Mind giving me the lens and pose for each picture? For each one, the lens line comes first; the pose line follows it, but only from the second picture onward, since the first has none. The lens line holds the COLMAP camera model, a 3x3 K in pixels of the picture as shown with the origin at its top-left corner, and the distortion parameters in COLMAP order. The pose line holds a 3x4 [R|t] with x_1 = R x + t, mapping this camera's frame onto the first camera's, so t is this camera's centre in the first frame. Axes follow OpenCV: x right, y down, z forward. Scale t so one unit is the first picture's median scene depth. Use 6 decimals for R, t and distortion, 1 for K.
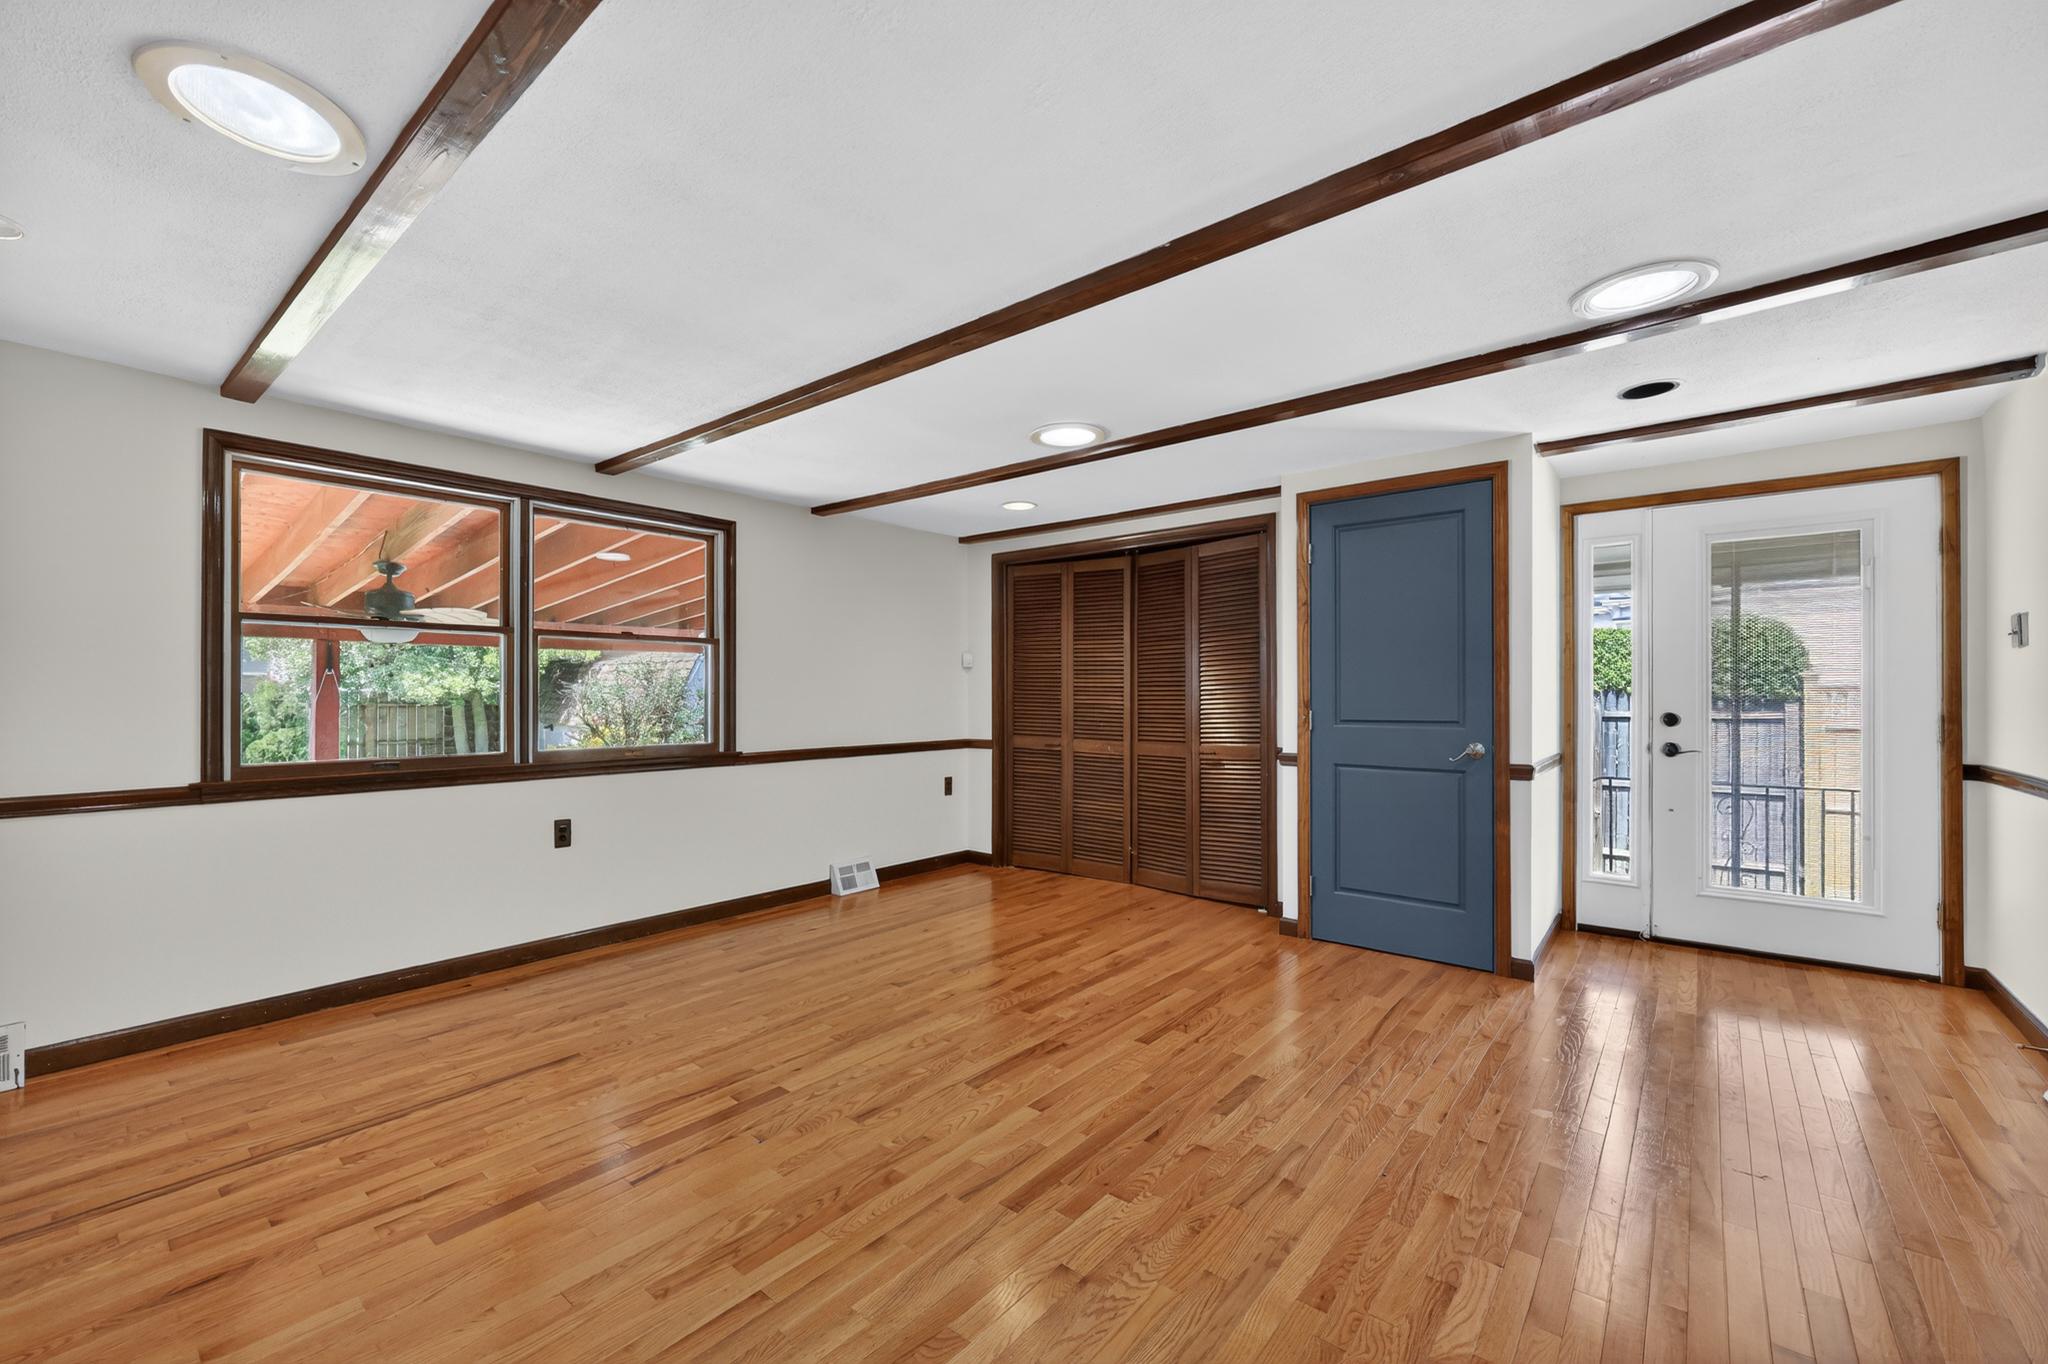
lens RADIAL K [[831.6, 0, 1025.7], [0, 831.6, 691.6], [0, 0, 1]] dist [0.000374, -0.000829]
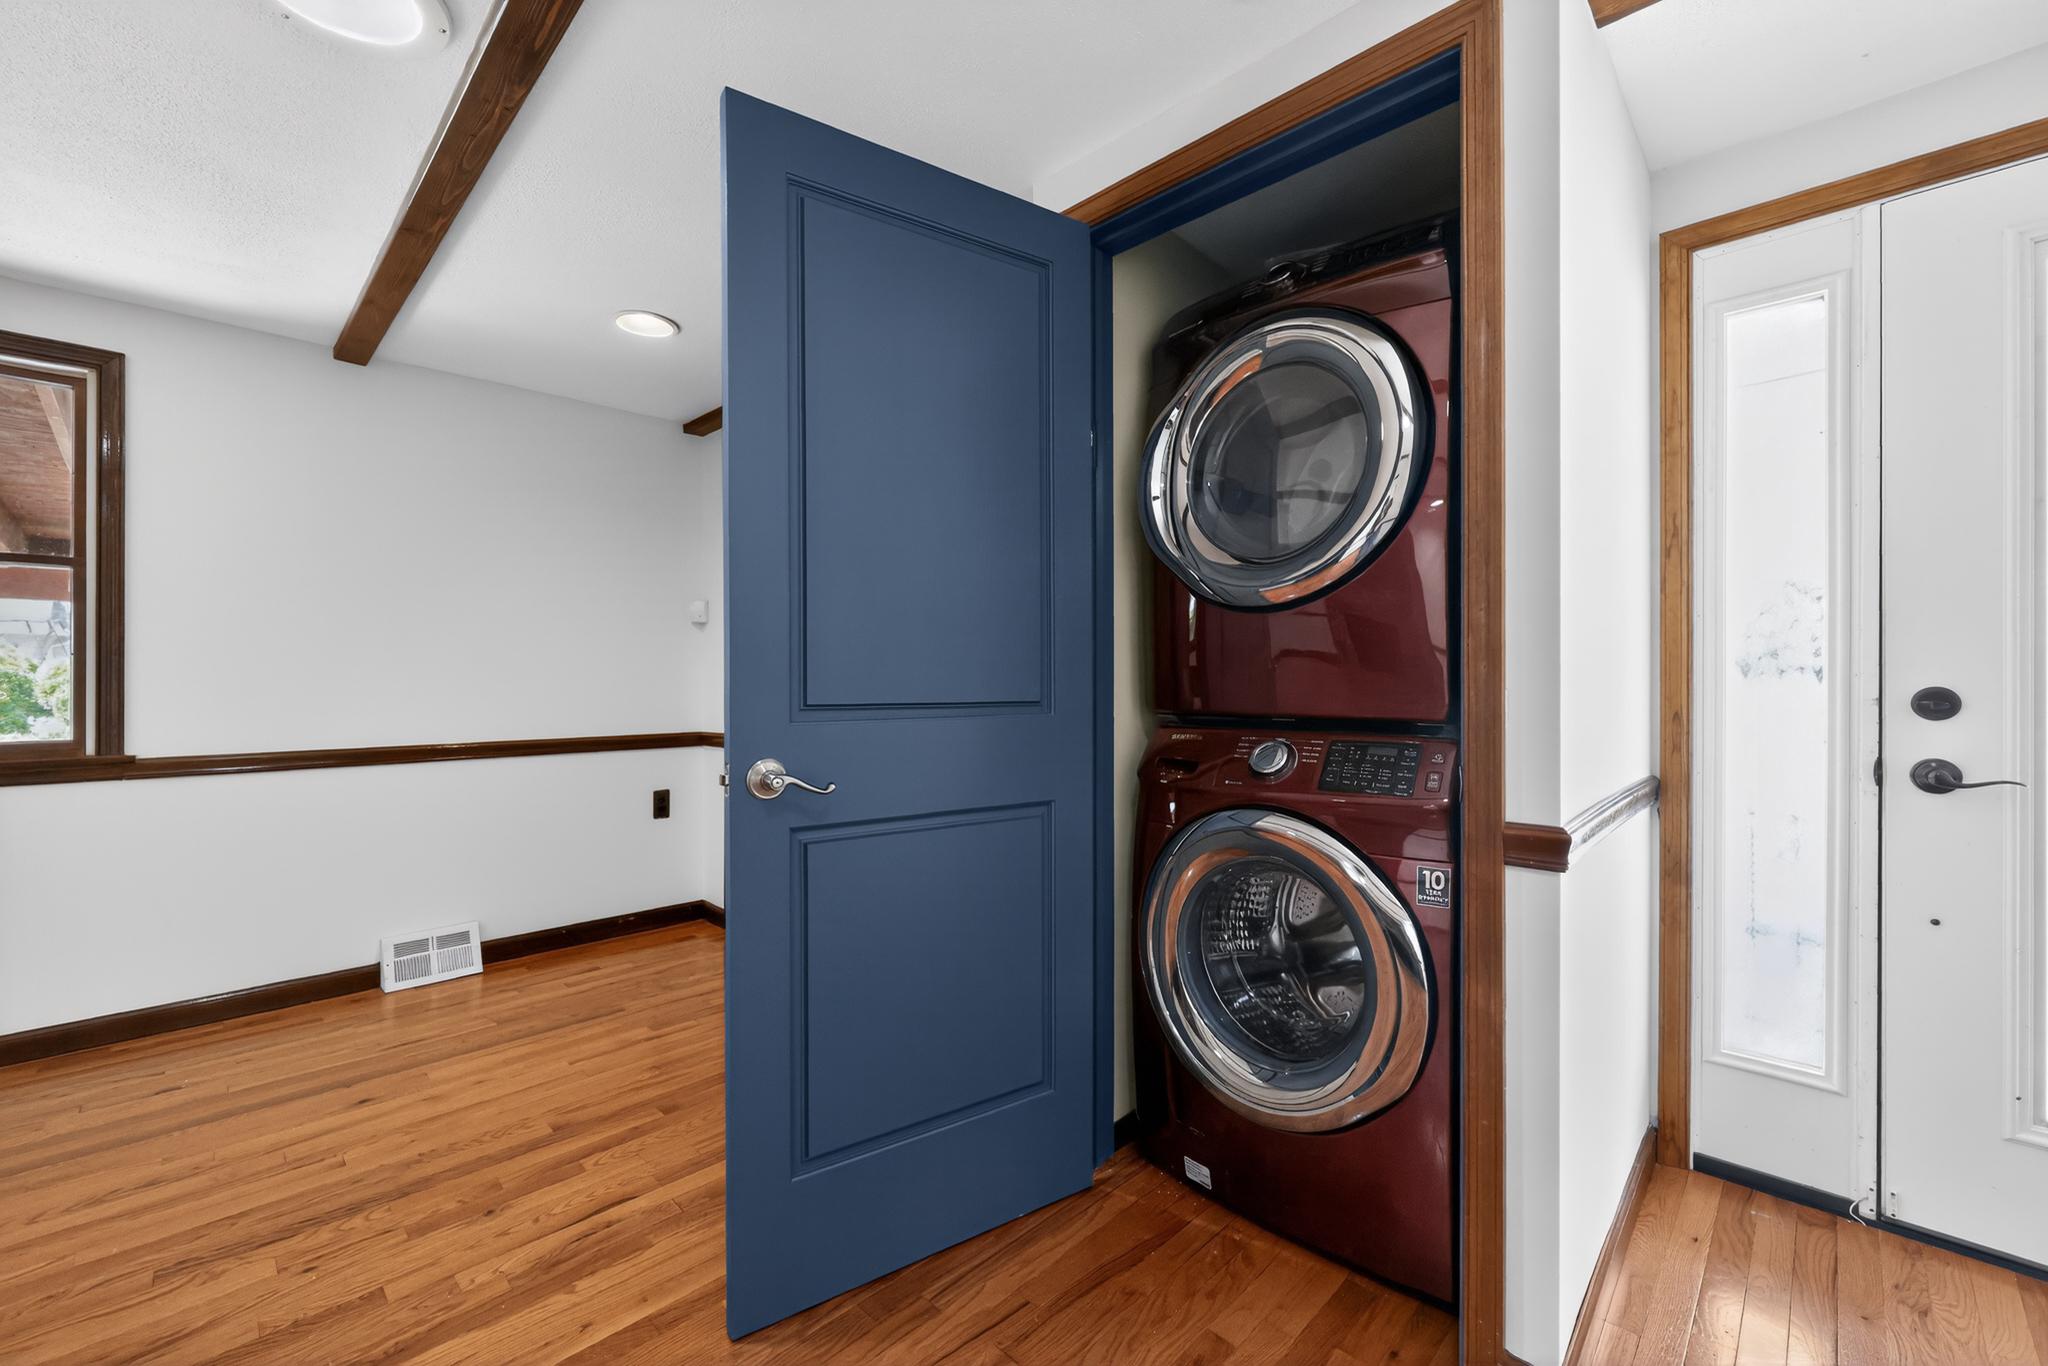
lens RADIAL K [[831.6, 0, 1017.6], [0, 831.6, 678.4], [0, 0, 1]] dist [0.000374, -0.000829]
pose [[0.995860, 0.000692, -0.090896, 0.339723], [-0.000631, 1.000000, 0.000699, 0.019700], [0.090897, -0.000639, 0.995860, 0.519026]]
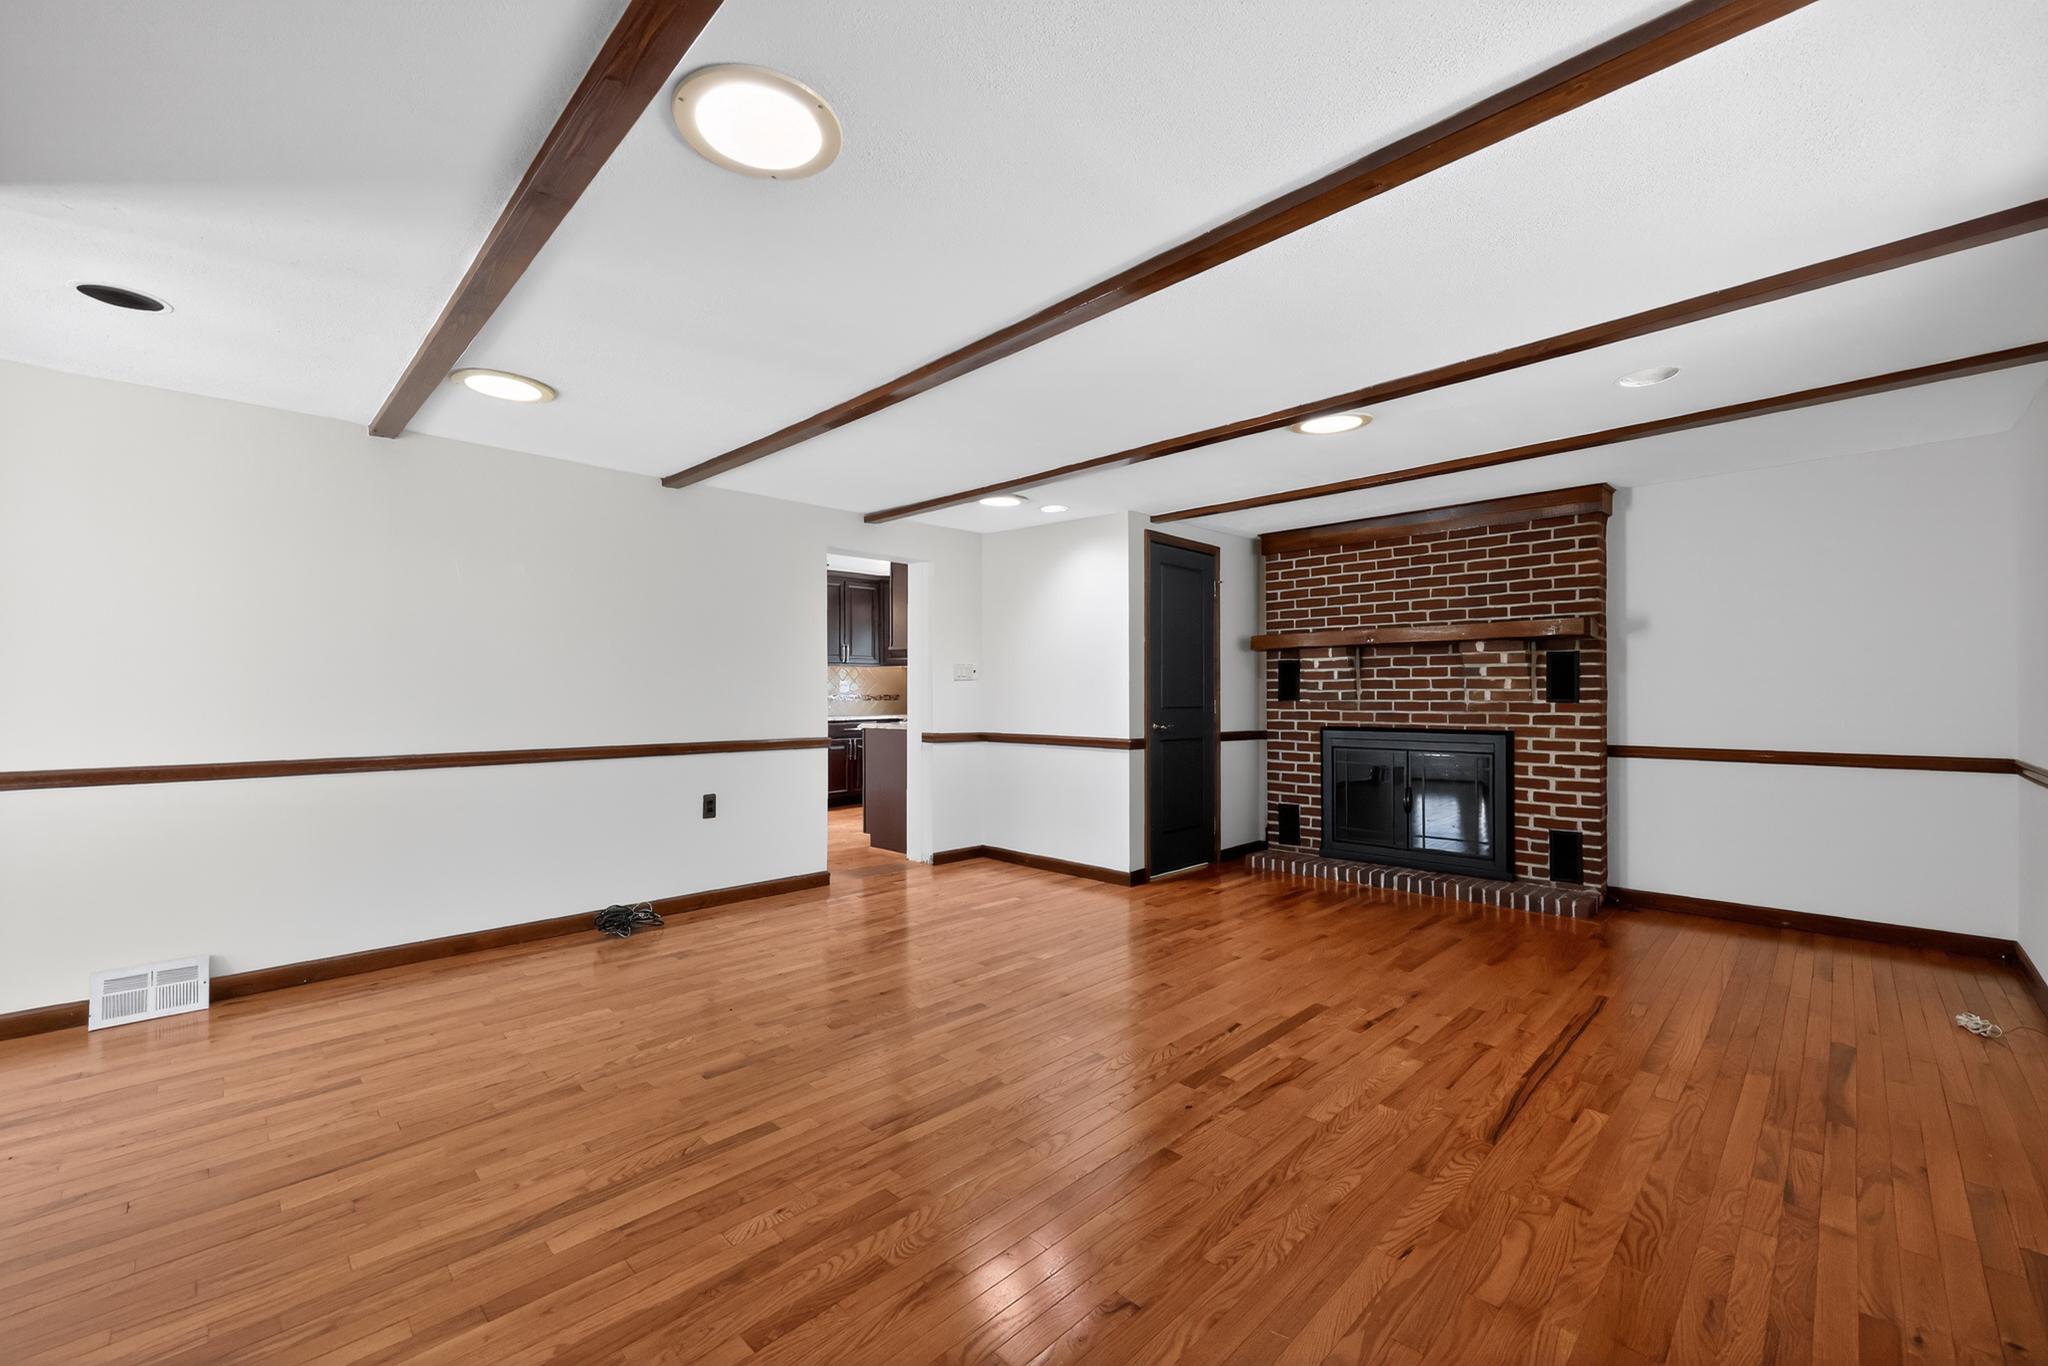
lens RADIAL K [[831.6, 0, 1023.8], [0, 831.6, 688.4], [0, 0, 1]] dist [0.000374, -0.000829]
pose [[-0.994725, 0.003219, 0.102526, -0.124428], [0.002283, 0.999955, -0.009247, 0.011101], [-0.102551, -0.008965, -0.994687, 1.233963]]
